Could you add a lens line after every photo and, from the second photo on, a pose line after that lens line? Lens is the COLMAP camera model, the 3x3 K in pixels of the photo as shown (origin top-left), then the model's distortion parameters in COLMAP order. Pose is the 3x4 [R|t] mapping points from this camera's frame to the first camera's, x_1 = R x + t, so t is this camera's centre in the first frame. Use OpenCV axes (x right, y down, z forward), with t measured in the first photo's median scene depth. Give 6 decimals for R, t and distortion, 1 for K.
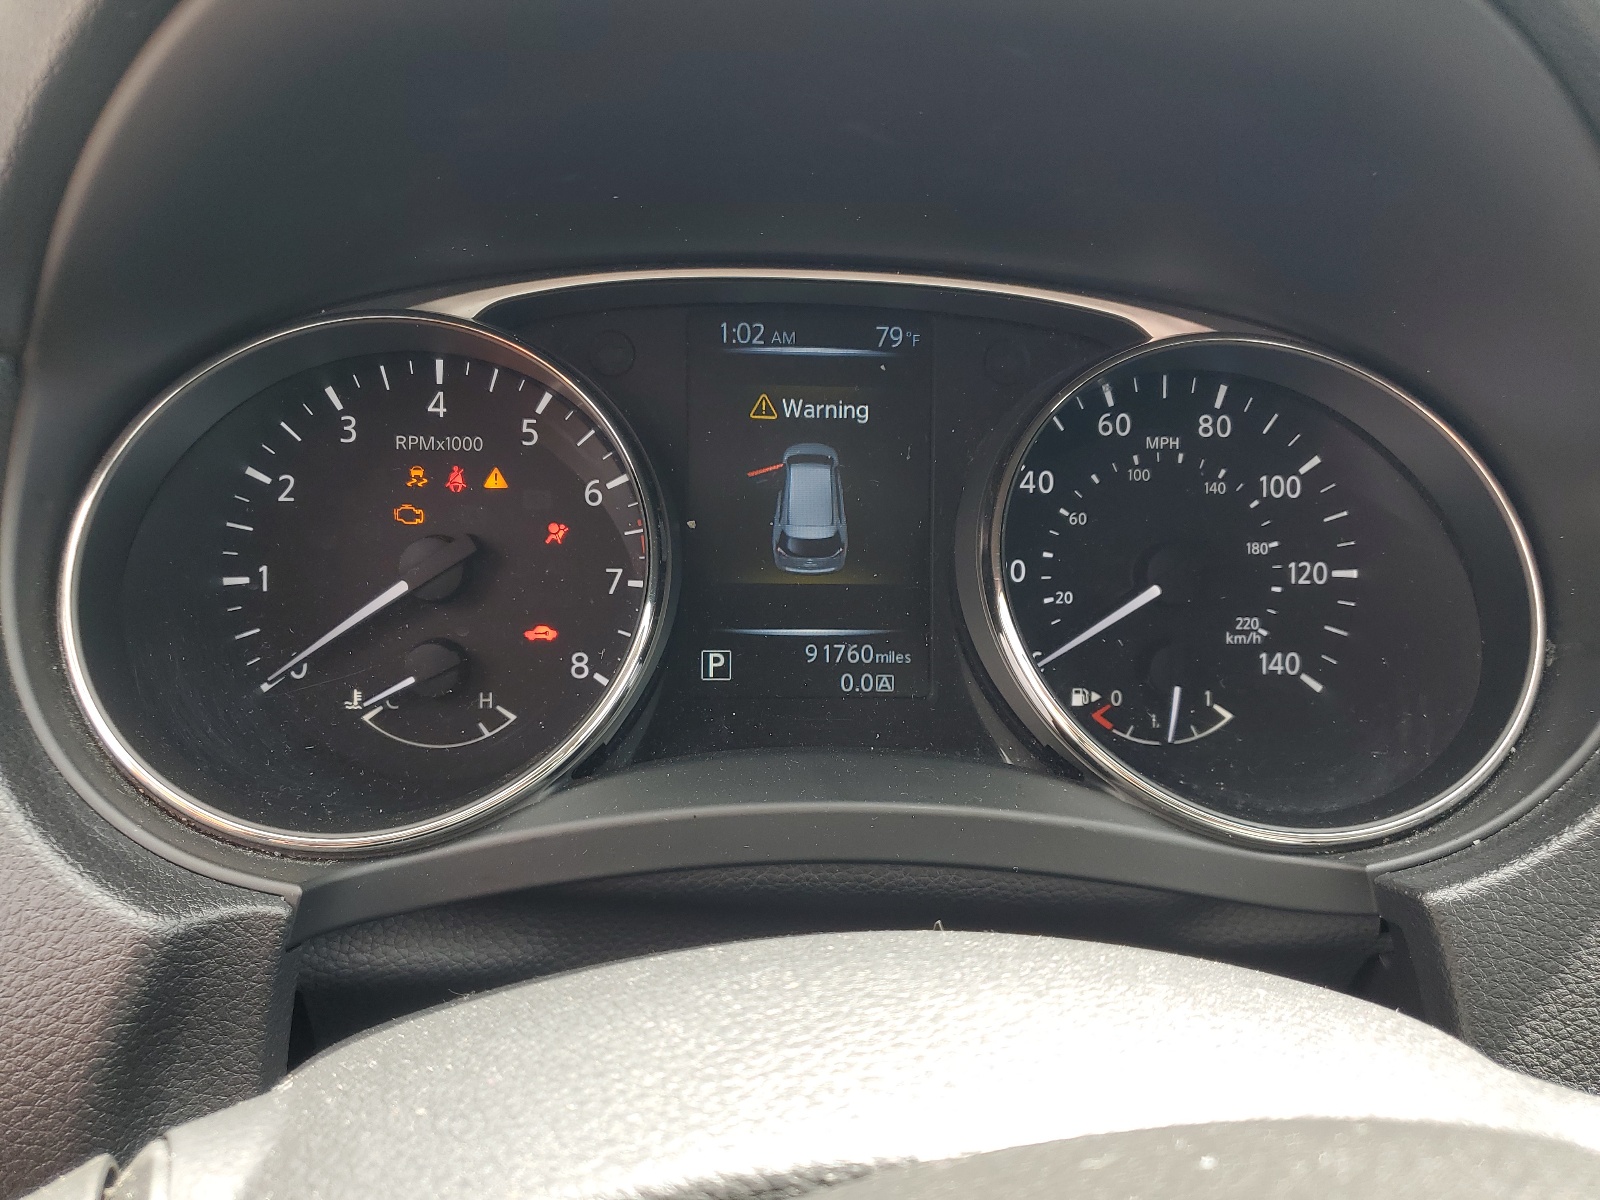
lens RADIAL K [[1232.0, 0, 798.7], [0, 1232.0, 602.7], [0, 0, 1]] dist [-0.004350, -0.001263]
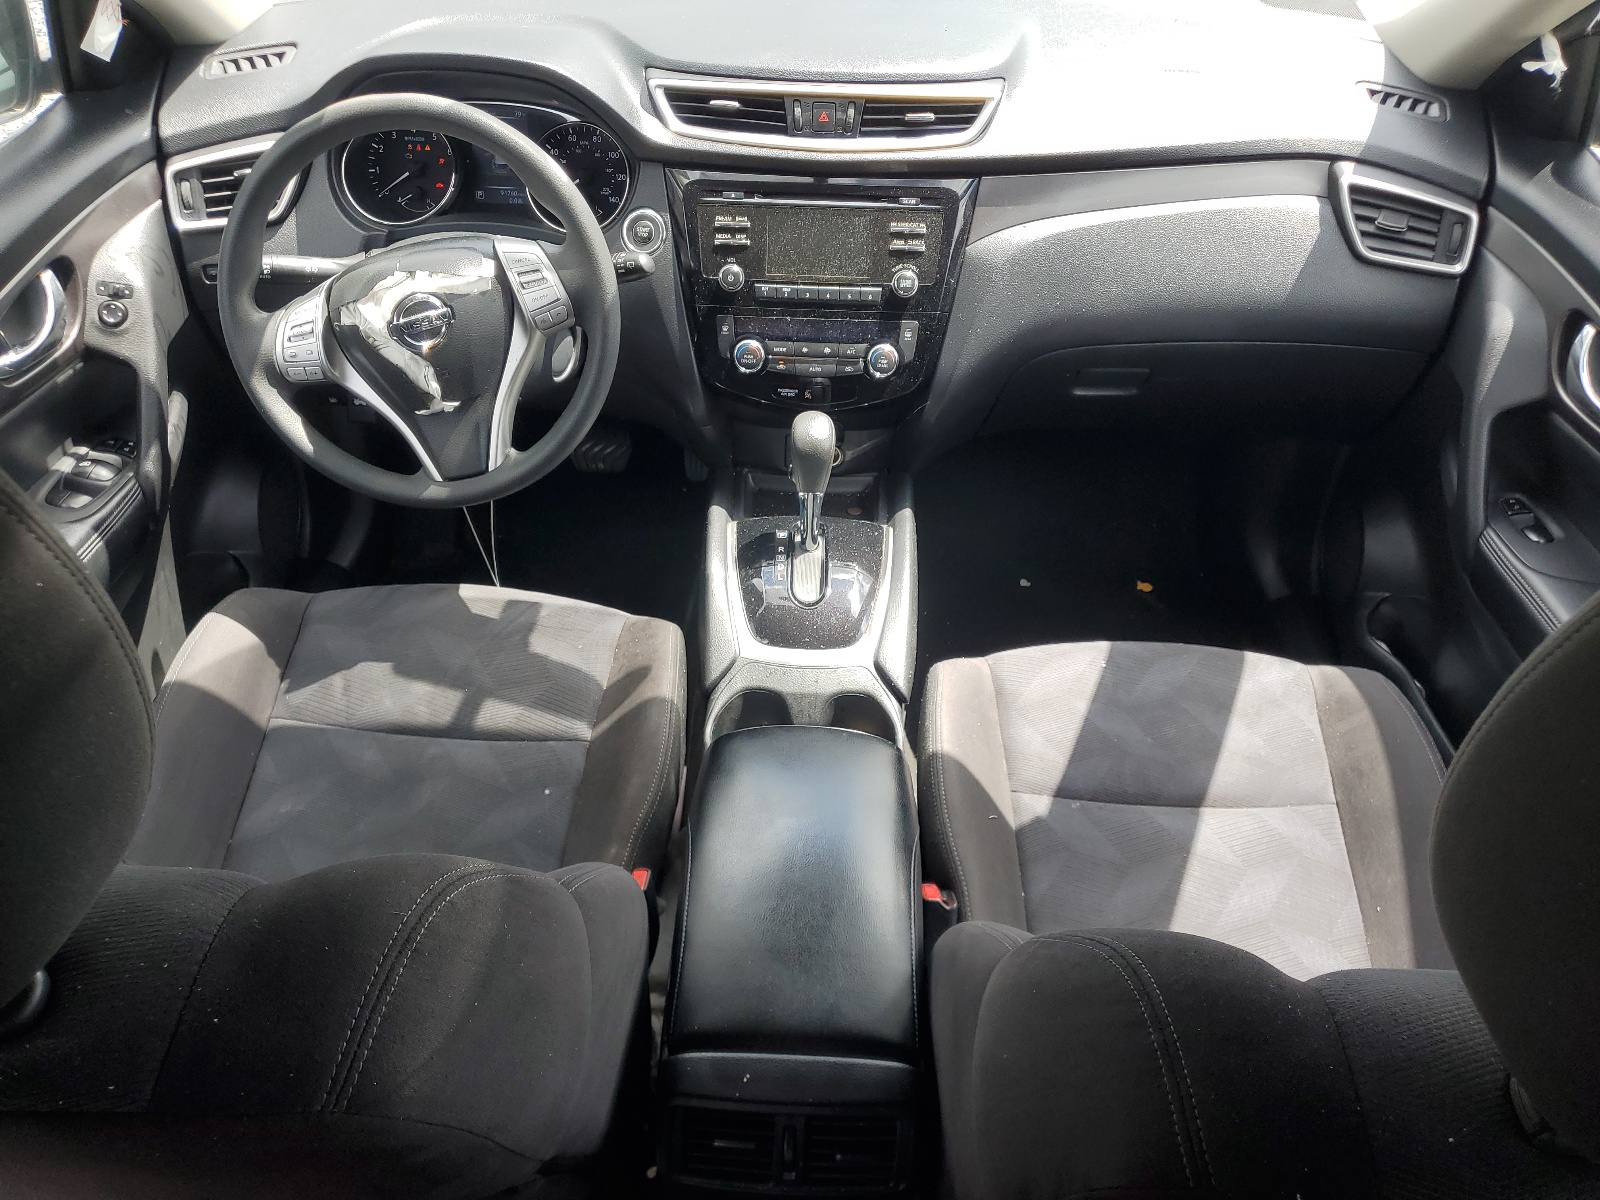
lens RADIAL K [[1232.0, 0, 799.0], [0, 1232.0, 596.8], [0, 0, 1]] dist [-0.004350, -0.001263]
pose [[0.996075, 0.060487, -0.064614, 1.460352], [-0.036874, 0.947263, 0.318327, -0.029715], [0.080461, -0.314695, 0.945776, -3.562737]]
